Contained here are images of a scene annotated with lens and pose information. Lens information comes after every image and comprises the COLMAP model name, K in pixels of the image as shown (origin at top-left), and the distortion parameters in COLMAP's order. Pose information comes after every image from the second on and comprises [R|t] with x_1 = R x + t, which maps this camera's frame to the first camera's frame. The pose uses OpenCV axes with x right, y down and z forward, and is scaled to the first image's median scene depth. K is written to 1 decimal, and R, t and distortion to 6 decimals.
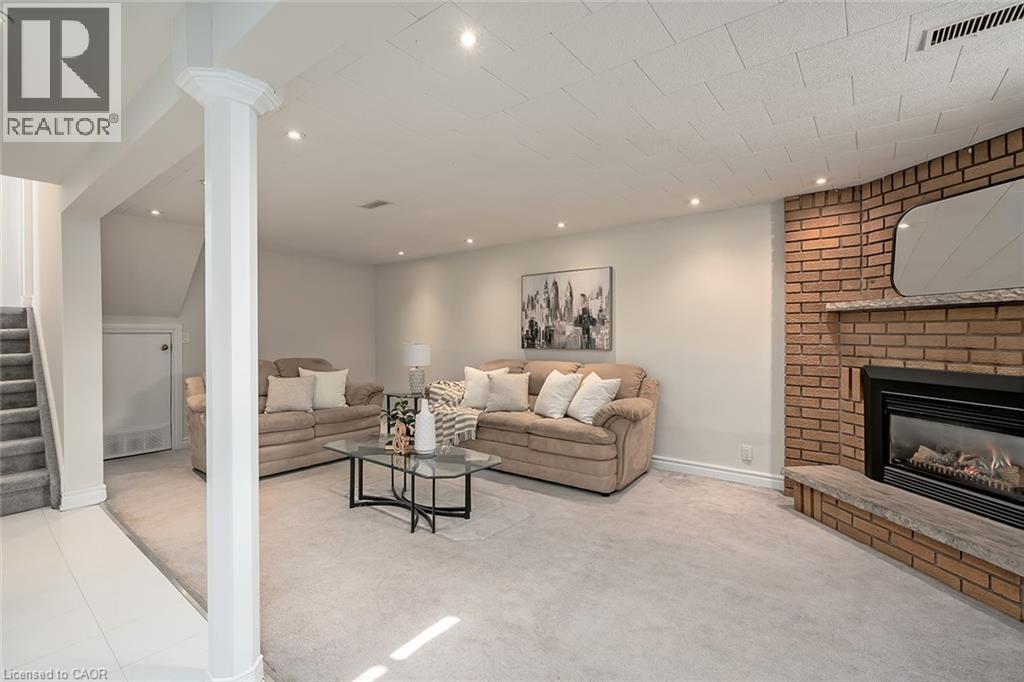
lens RADIAL K [[471.9, 0, 536.9], [0, 471.9, 334.0], [0, 0, 1]] dist [-0.001171, -0.000107]
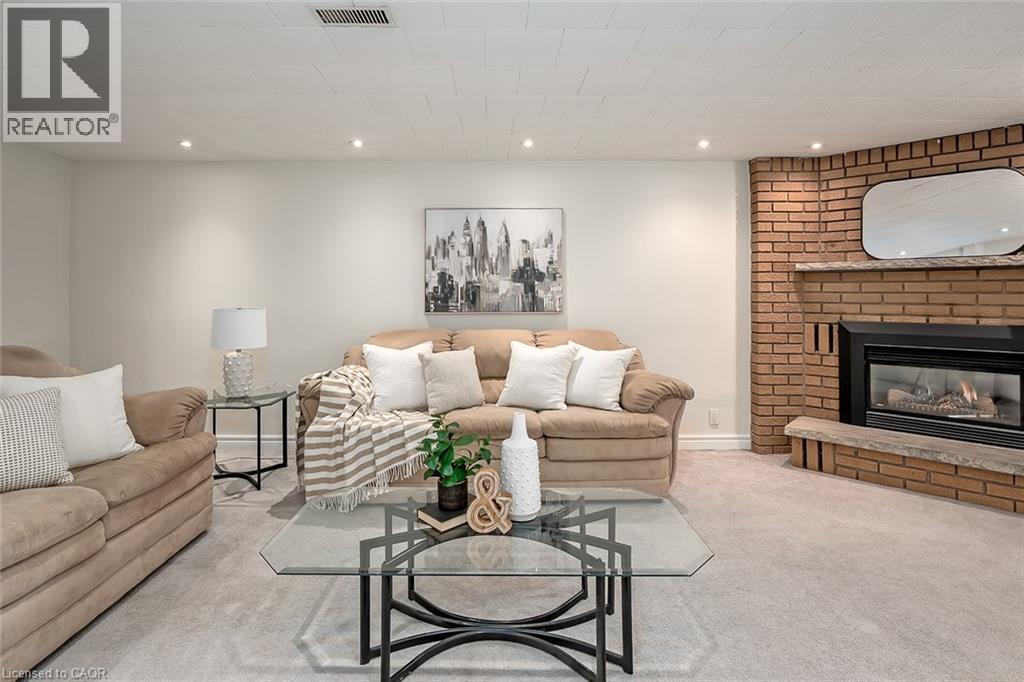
lens RADIAL K [[473.7, 0, 511.9], [0, 473.7, 289.6], [0, 0, 1]] dist [-0.001126, -0.000095]
pose [[0.787885, 0.009136, 0.615755, -0.522218], [-0.001636, 0.999917, -0.012744, 0.007647], [-0.615820, 0.009033, 0.787835, 0.540827]]
